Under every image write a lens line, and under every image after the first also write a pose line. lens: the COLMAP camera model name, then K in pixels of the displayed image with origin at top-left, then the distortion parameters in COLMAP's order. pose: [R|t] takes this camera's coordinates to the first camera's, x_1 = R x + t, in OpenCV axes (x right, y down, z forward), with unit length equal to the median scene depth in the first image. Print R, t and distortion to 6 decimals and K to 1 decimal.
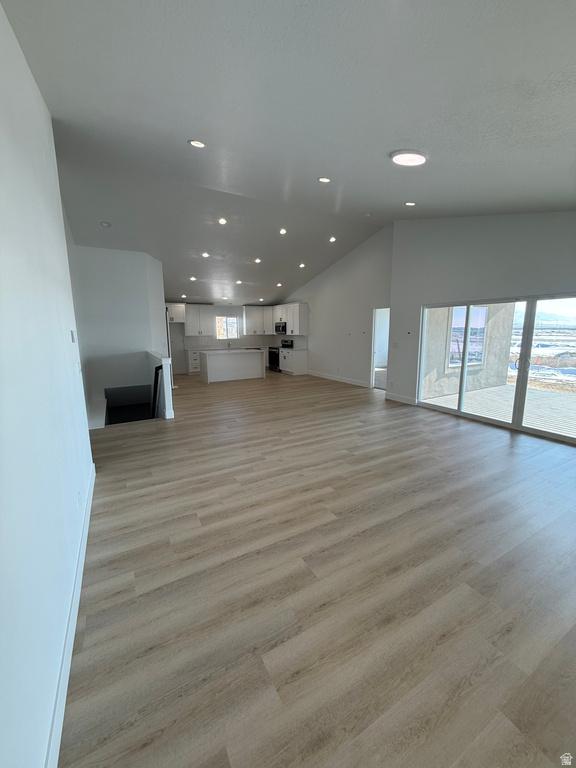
lens RADIAL K [[304.8, 0, 287.9], [0, 304.8, 381.3], [0, 0, 1]] dist [-0.000765, -0.000029]
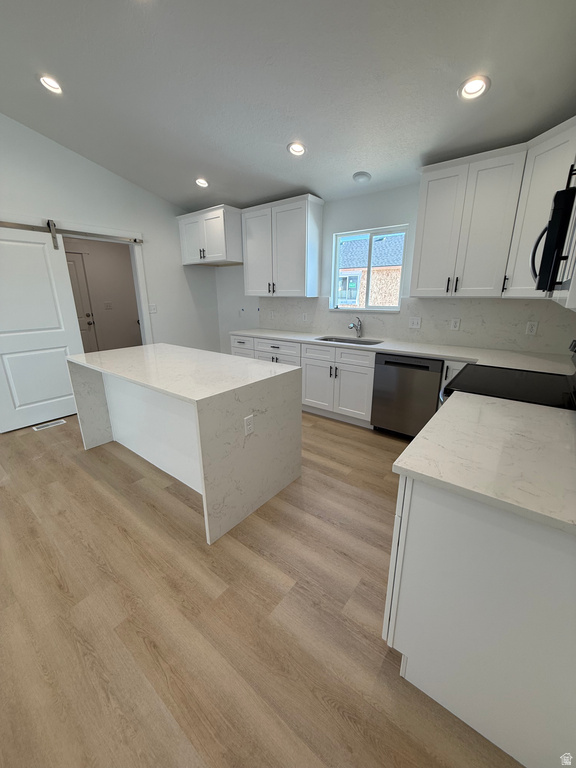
lens RADIAL K [[304.8, 0, 287.9], [0, 304.8, 381.3], [0, 0, 1]] dist [-0.000765, -0.000029]
pose [[0.382835, 0.265646, -0.884799, 0.068751], [-0.152110, 0.962819, 0.223255, -0.132296], [0.911208, 0.049117, 0.409008, 0.850150]]
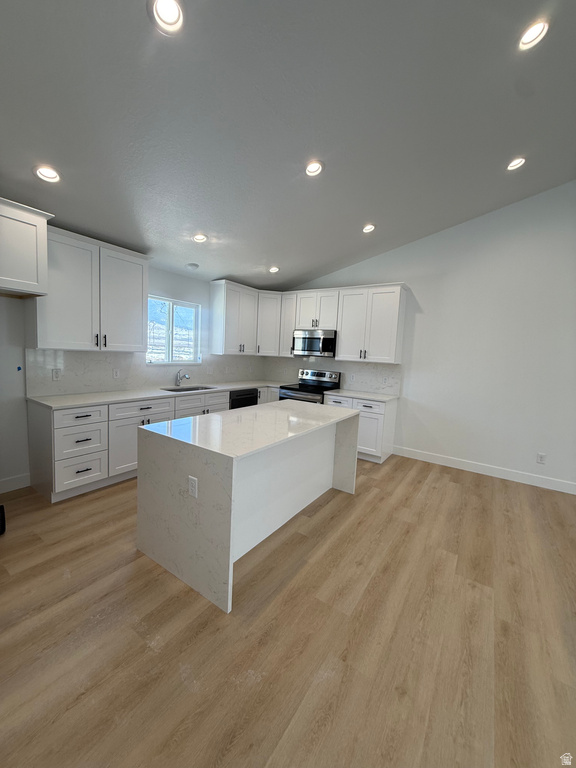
lens RADIAL K [[304.8, 0, 287.9], [0, 304.8, 381.3], [0, 0, 1]] dist [-0.000765, -0.000029]
pose [[0.891234, 0.012525, 0.453370, -0.252427], [0.014375, 0.998336, -0.055841, -0.099180], [-0.453316, 0.056284, 0.889571, 0.648245]]
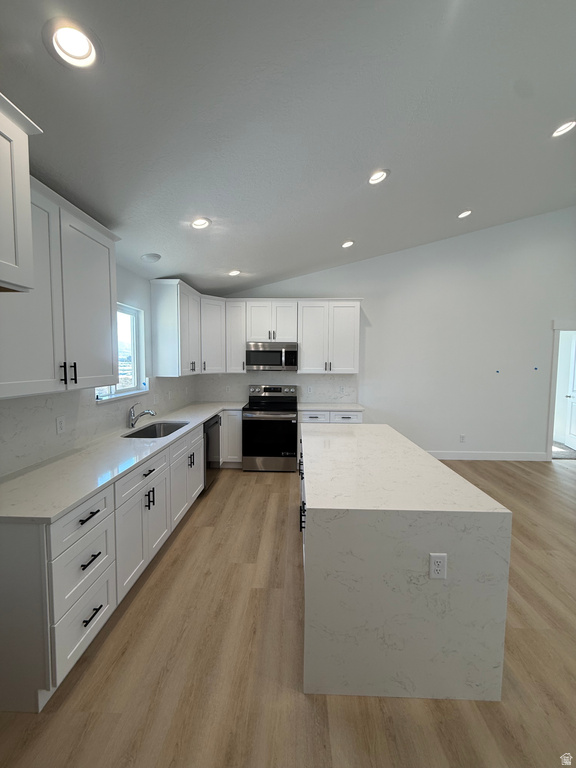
lens RADIAL K [[304.8, 0, 287.9], [0, 304.8, 381.3], [0, 0, 1]] dist [-0.000765, -0.000029]
pose [[0.517490, -0.042832, 0.854617, -0.355071], [0.130605, 0.990998, -0.029417, -0.130713], [-0.845664, 0.126840, 0.518425, 0.794408]]
